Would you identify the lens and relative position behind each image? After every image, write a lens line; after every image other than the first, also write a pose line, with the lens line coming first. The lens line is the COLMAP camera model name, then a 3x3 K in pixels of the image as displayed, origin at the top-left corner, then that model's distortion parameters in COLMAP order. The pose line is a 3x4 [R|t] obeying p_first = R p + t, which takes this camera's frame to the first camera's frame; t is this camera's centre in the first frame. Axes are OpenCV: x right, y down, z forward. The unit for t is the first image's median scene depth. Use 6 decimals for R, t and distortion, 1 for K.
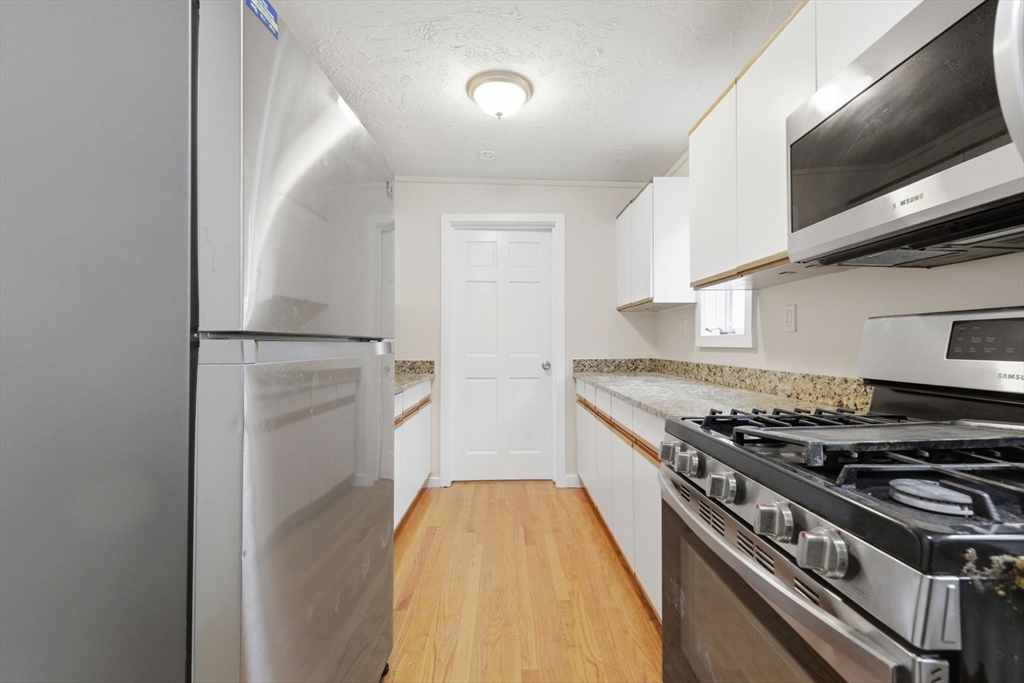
lens RADIAL K [[433.3, 0, 515.5], [0, 433.3, 339.2], [0, 0, 1]] dist [0.003142, -0.000945]
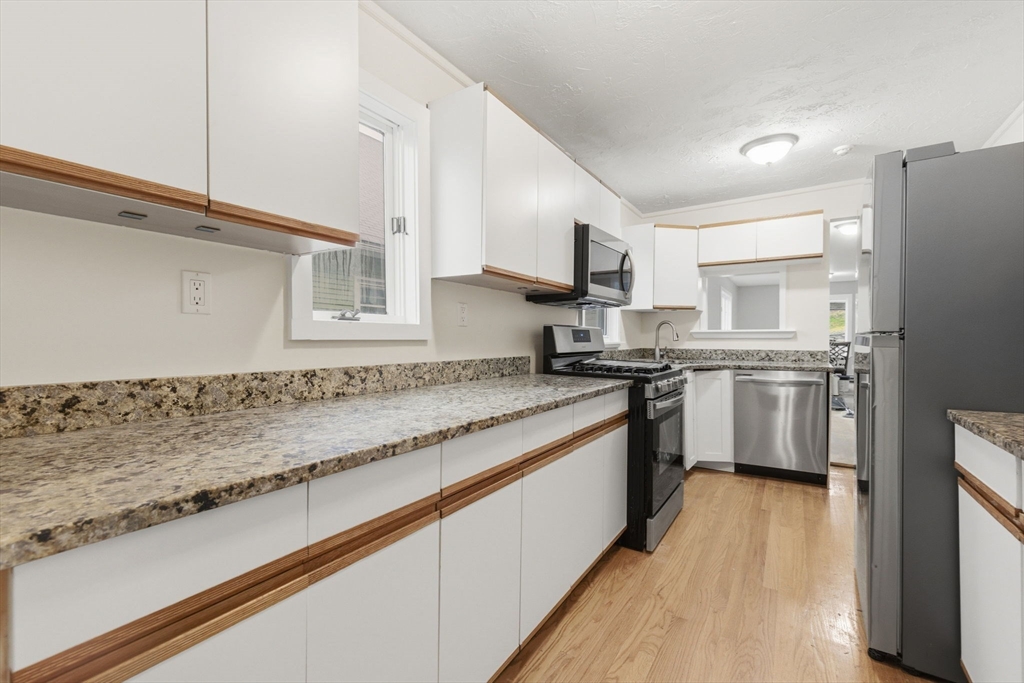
lens RADIAL K [[433.3, 0, 515.5], [0, 433.3, 339.2], [0, 0, 1]] dist [0.003142, -0.000945]
pose [[-0.829399, -0.004239, 0.558641, -0.137723], [-0.010183, 0.999920, -0.007532, 0.025770], [-0.558564, -0.011935, -0.829375, 1.854249]]
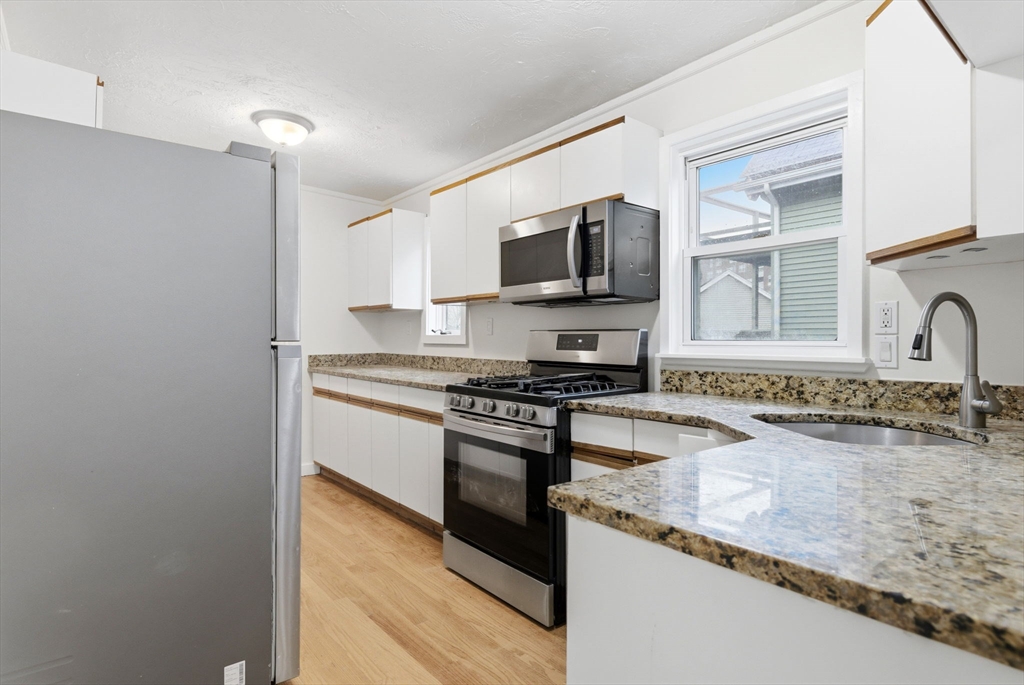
lens RADIAL K [[517.2, 0, 512.0], [0, 517.2, 342.5], [0, 0, 1]] dist [-0.001212, -0.000180]
pose [[0.772926, -0.004778, 0.634479, -0.523303], [-0.009647, 0.999768, 0.019281, -0.025151], [-0.634423, -0.021024, 0.772700, -0.544886]]
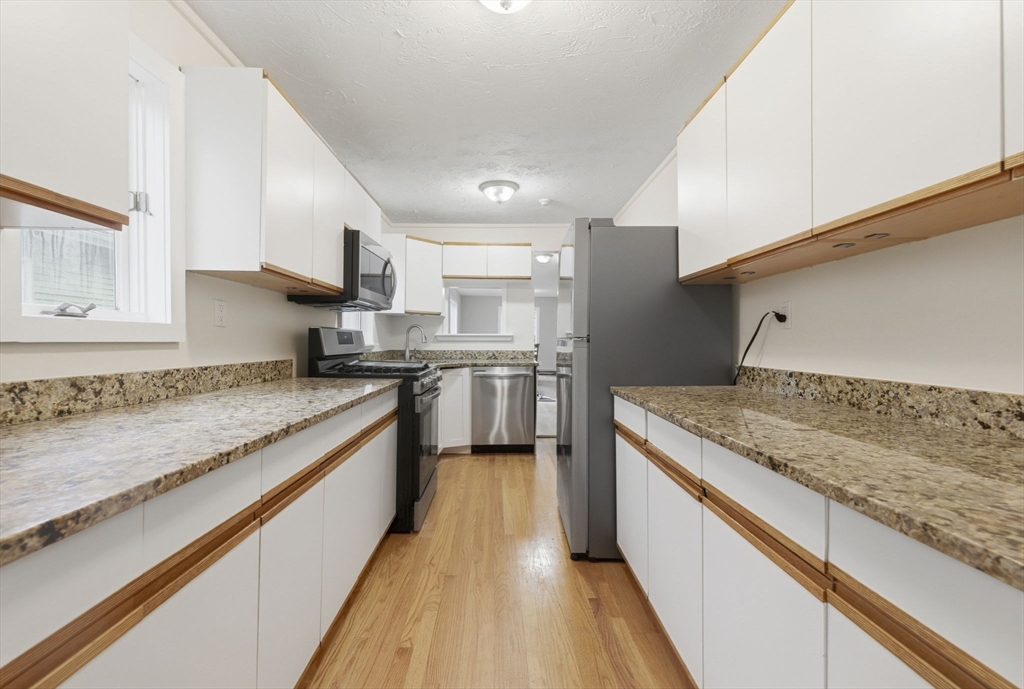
lens RADIAL K [[430.4, 0, 508.3], [0, 430.4, 336.9], [0, 0, 1]] dist [-0.001027, -0.000272]
pose [[-0.999967, -0.006429, -0.004968, -0.050363], [-0.006315, 0.999724, -0.022640, 0.026562], [0.005113, -0.022608, -0.999731, 1.992885]]
